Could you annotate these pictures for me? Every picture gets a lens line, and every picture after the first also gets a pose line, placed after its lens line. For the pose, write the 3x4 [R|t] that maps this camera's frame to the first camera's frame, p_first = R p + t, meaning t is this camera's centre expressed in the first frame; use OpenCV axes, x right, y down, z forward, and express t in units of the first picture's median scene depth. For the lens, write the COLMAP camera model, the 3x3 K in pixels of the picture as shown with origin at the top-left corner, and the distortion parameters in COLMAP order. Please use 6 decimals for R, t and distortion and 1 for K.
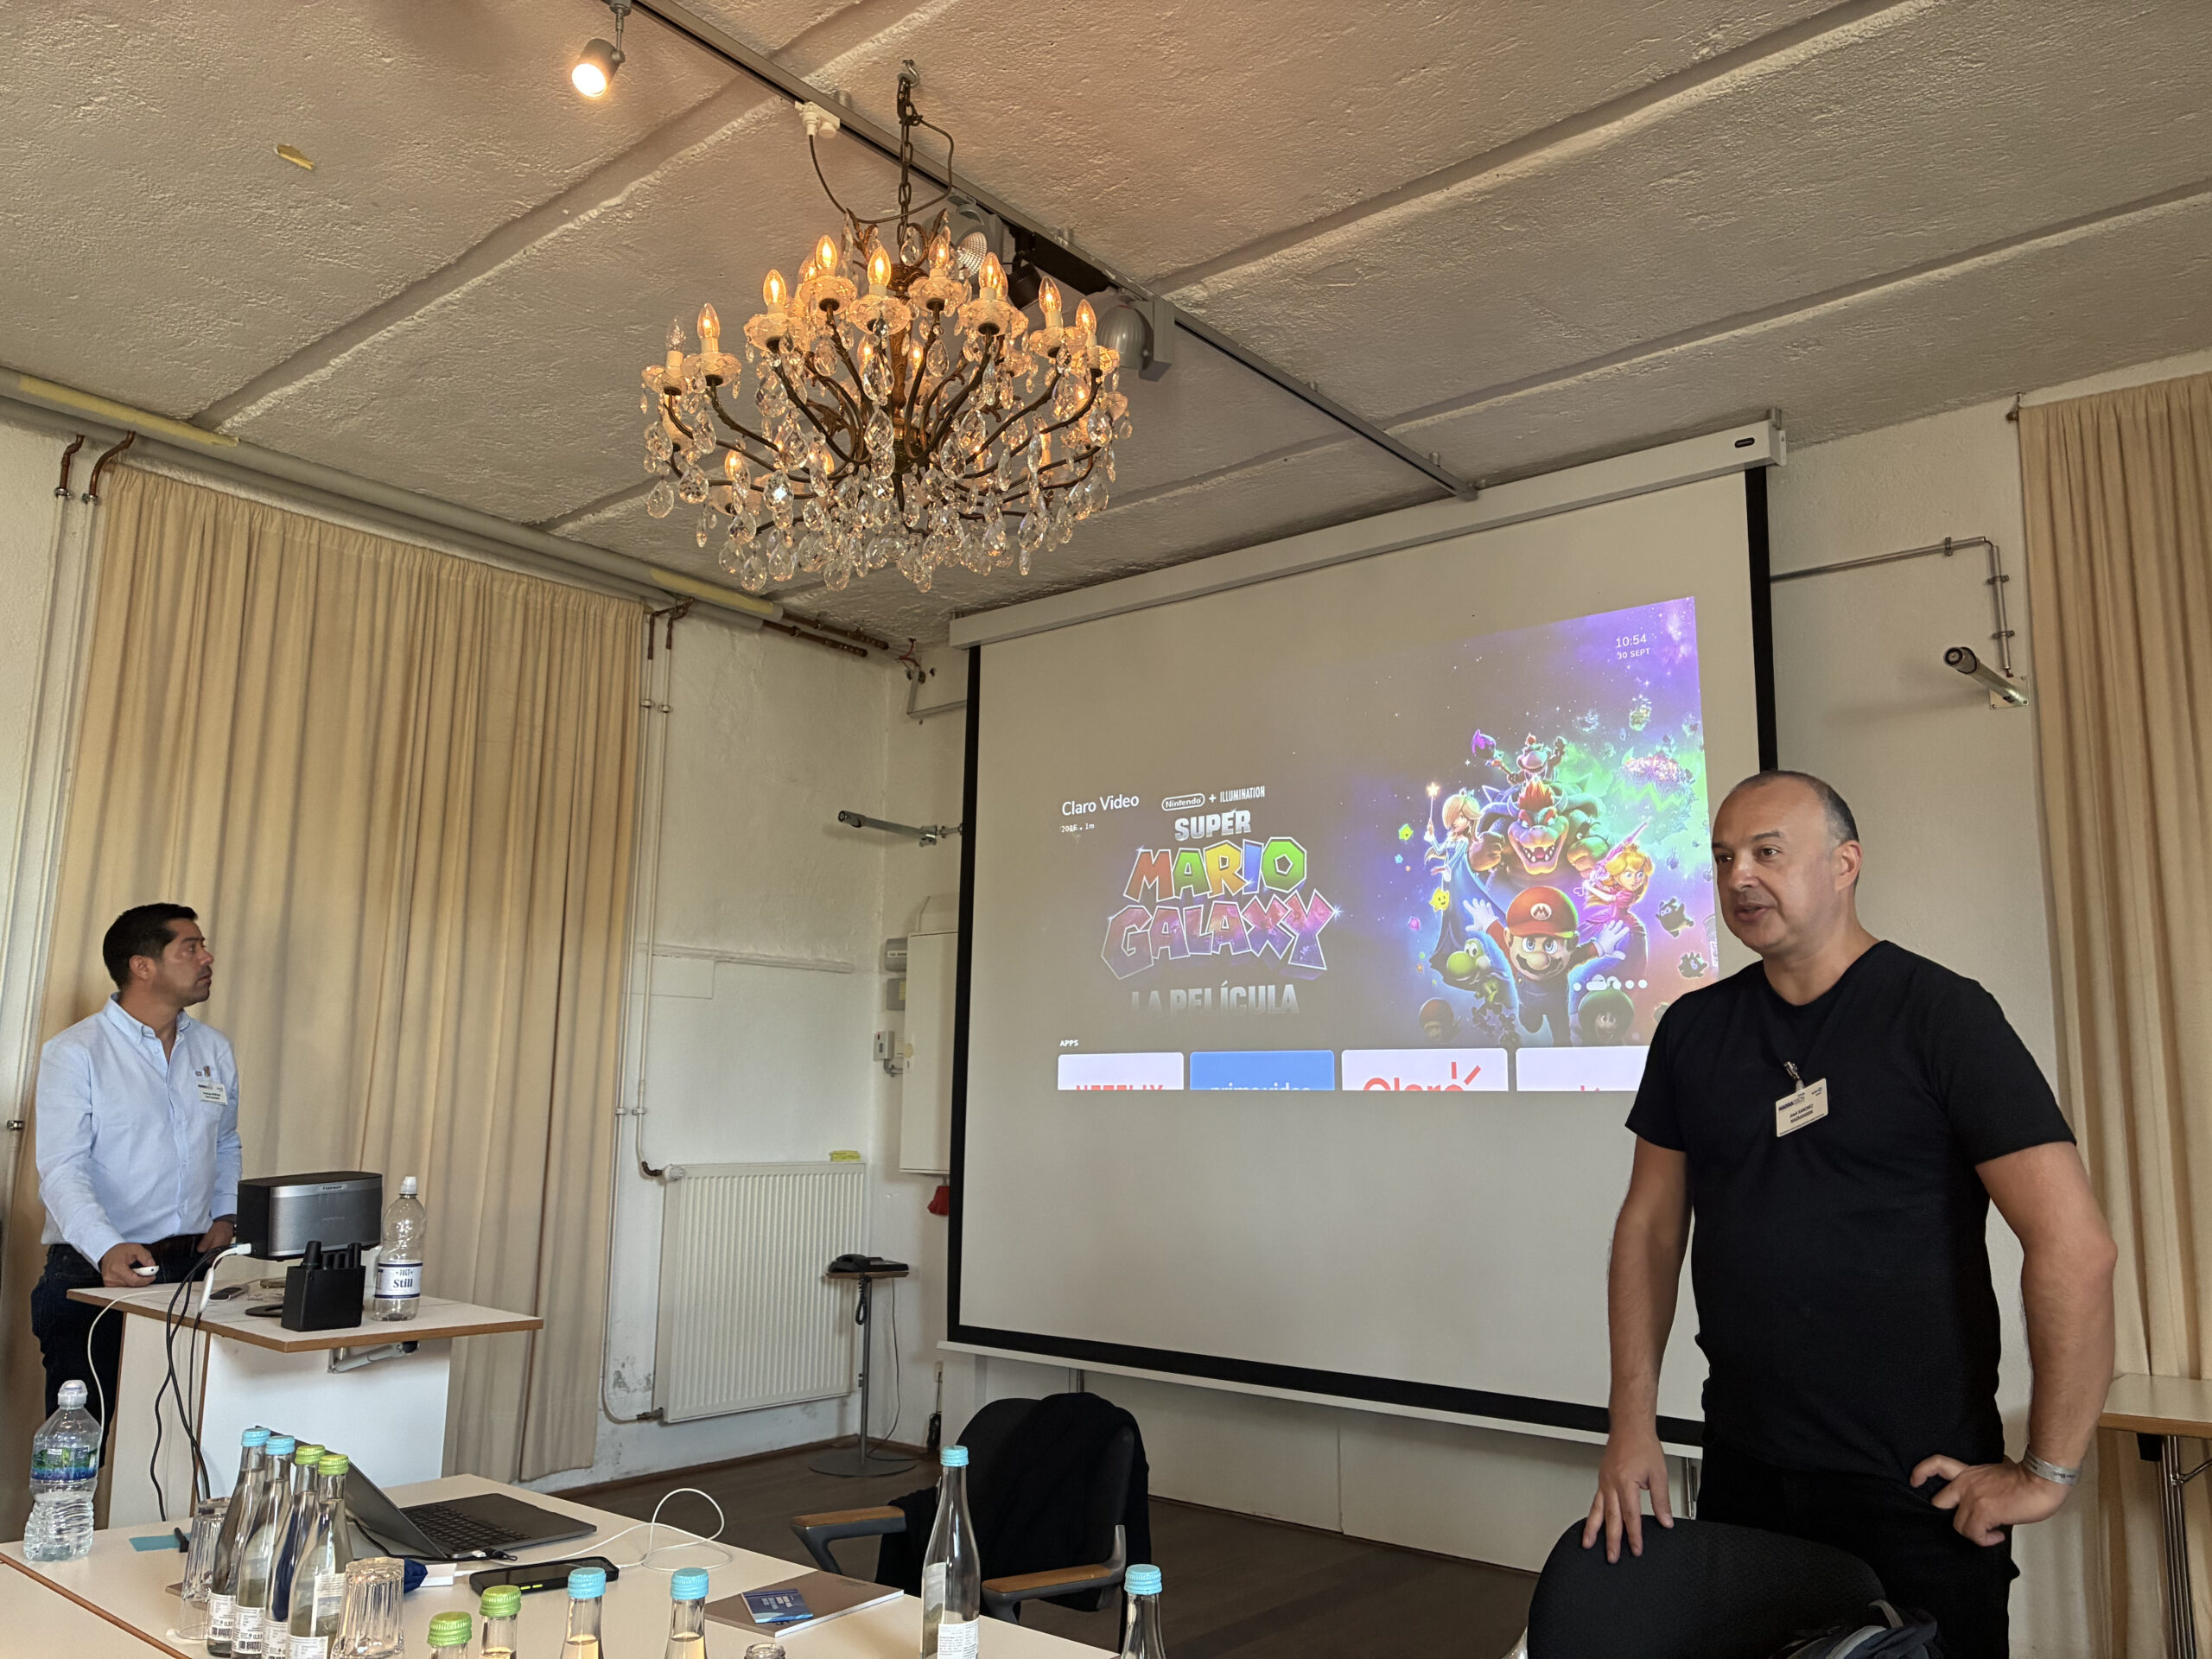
lens RADIAL K [[1665.6, 0, 1102.9], [0, 1665.6, 829.2], [0, 0, 1]] dist [0.025849, -0.035732]
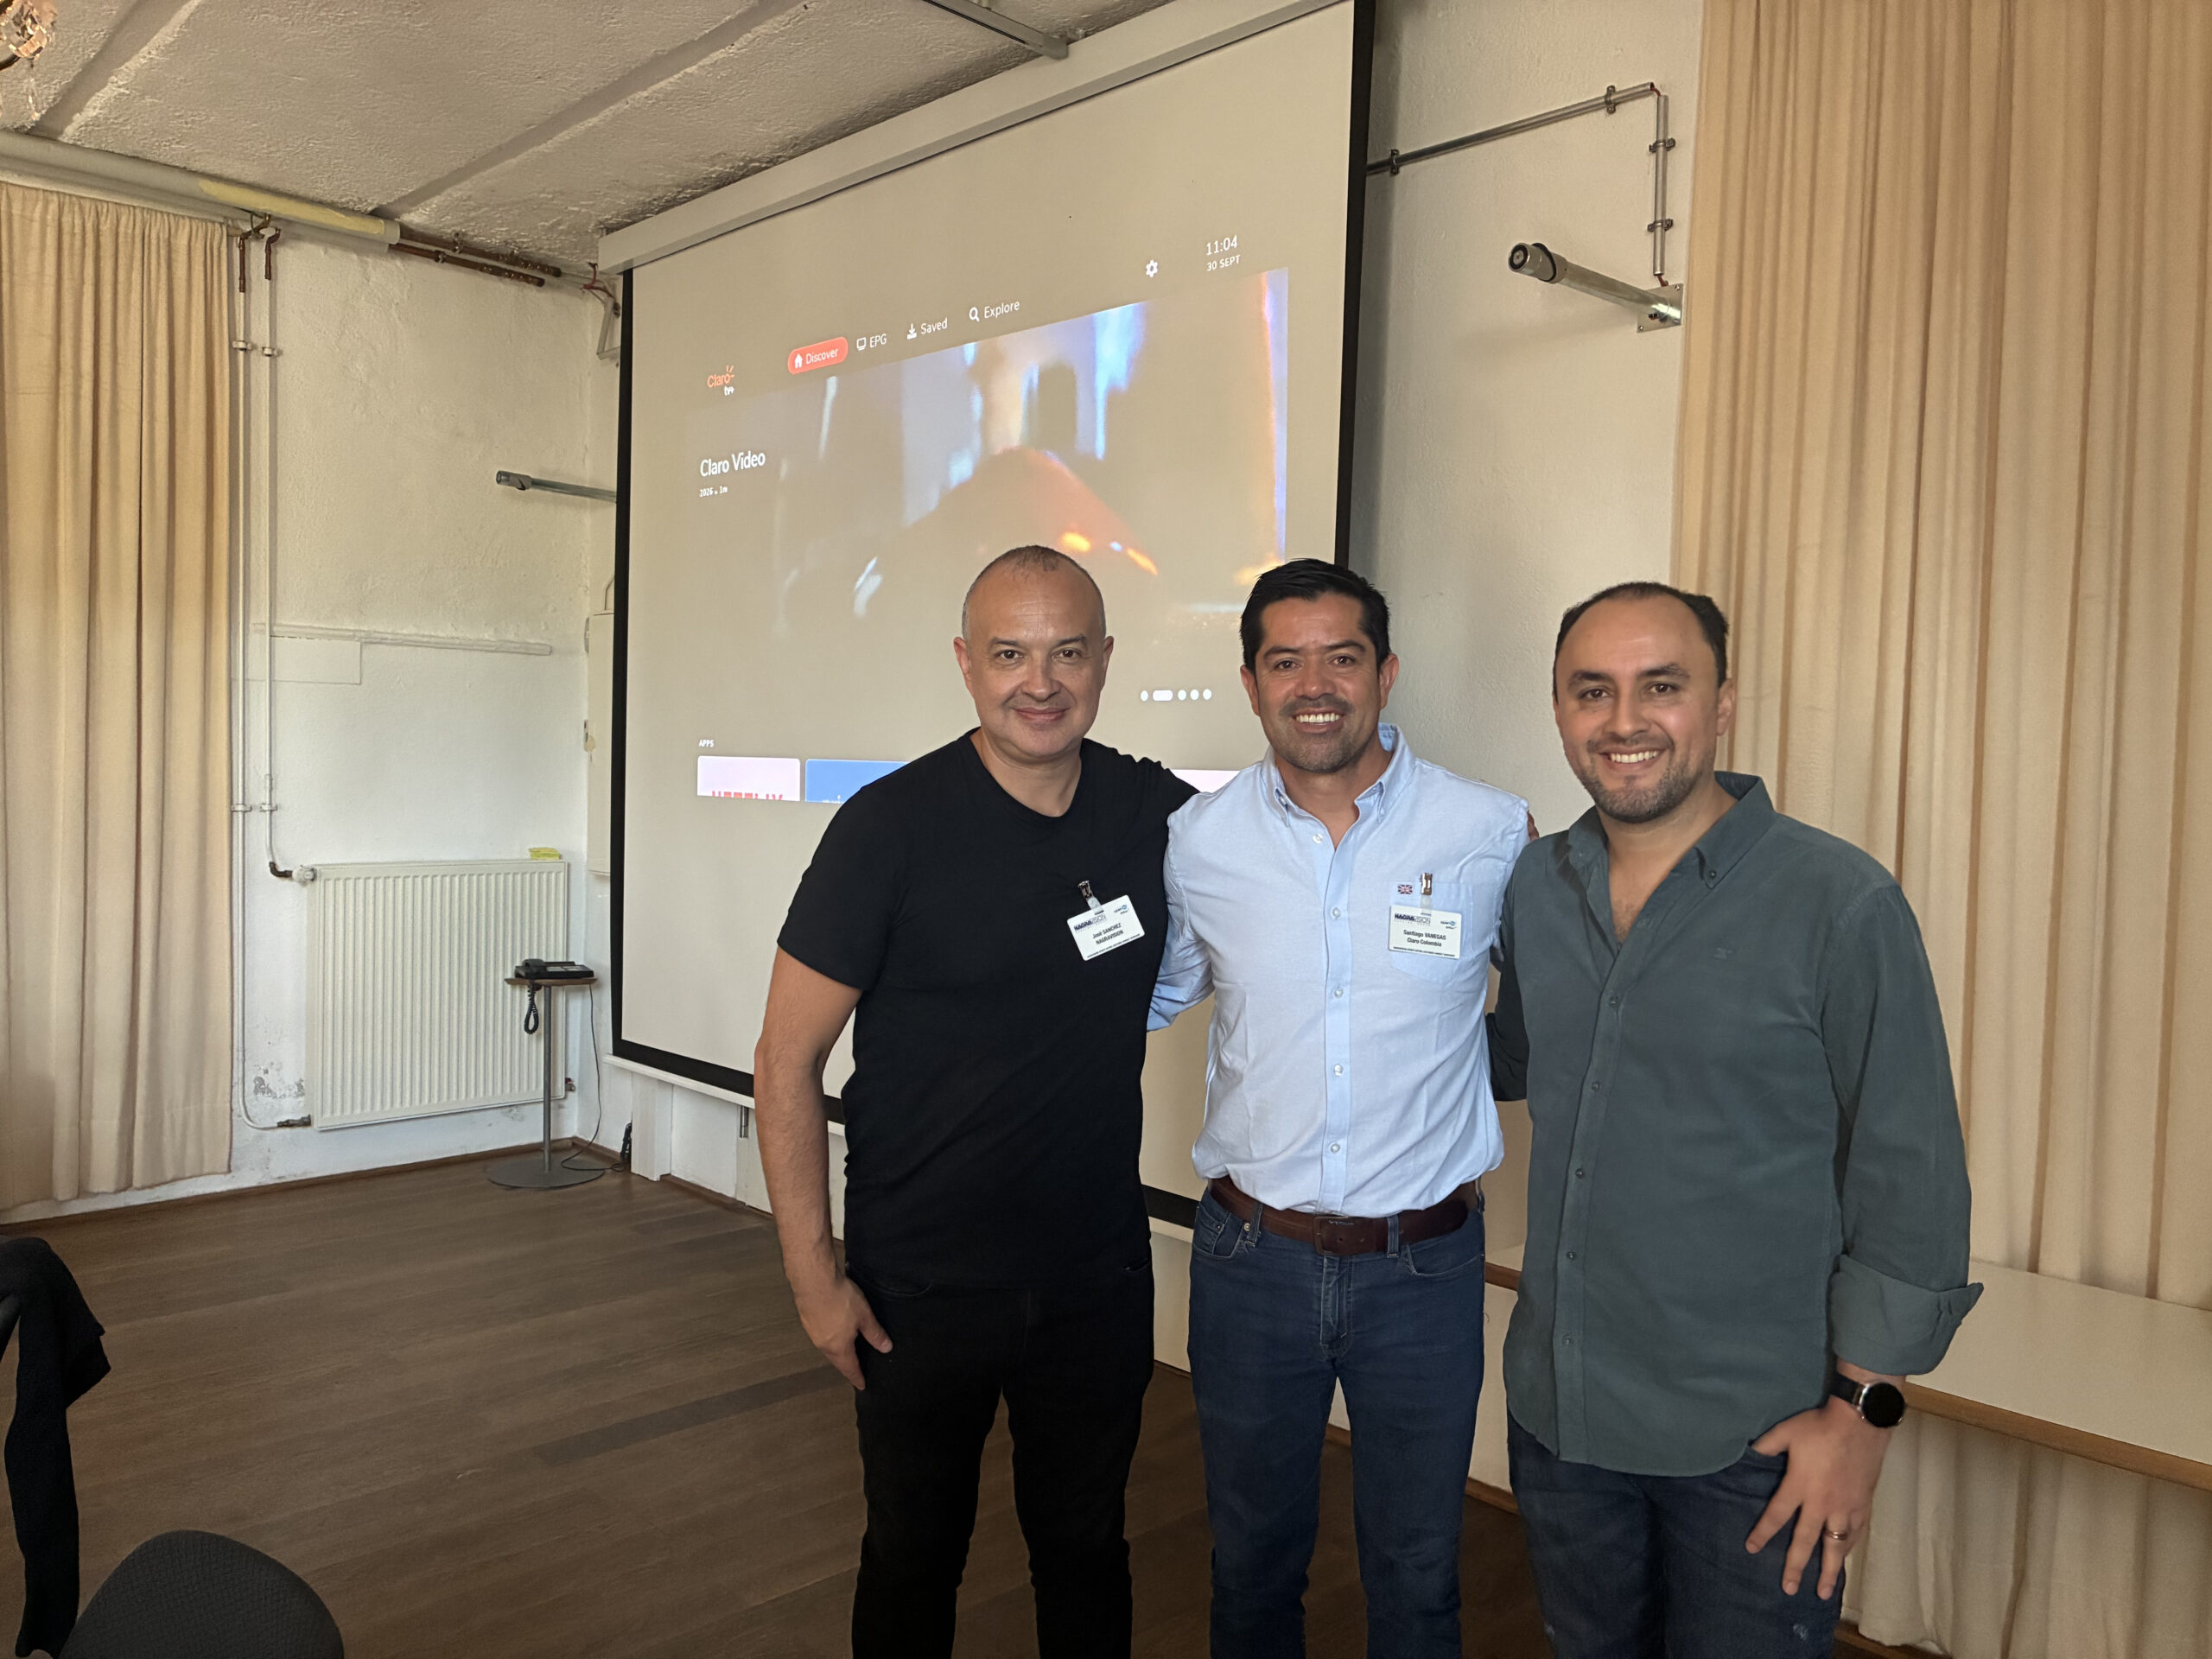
lens RADIAL K [[1665.6, 0, 1109.8], [0, 1665.6, 836.1], [0, 0, 1]] dist [0.025849, -0.035732]
pose [[0.993635, 0.020168, -0.110825, 0.284666], [0.003694, 0.977479, 0.210999, -0.008141], [0.112584, -0.210065, 0.971183, 0.155283]]
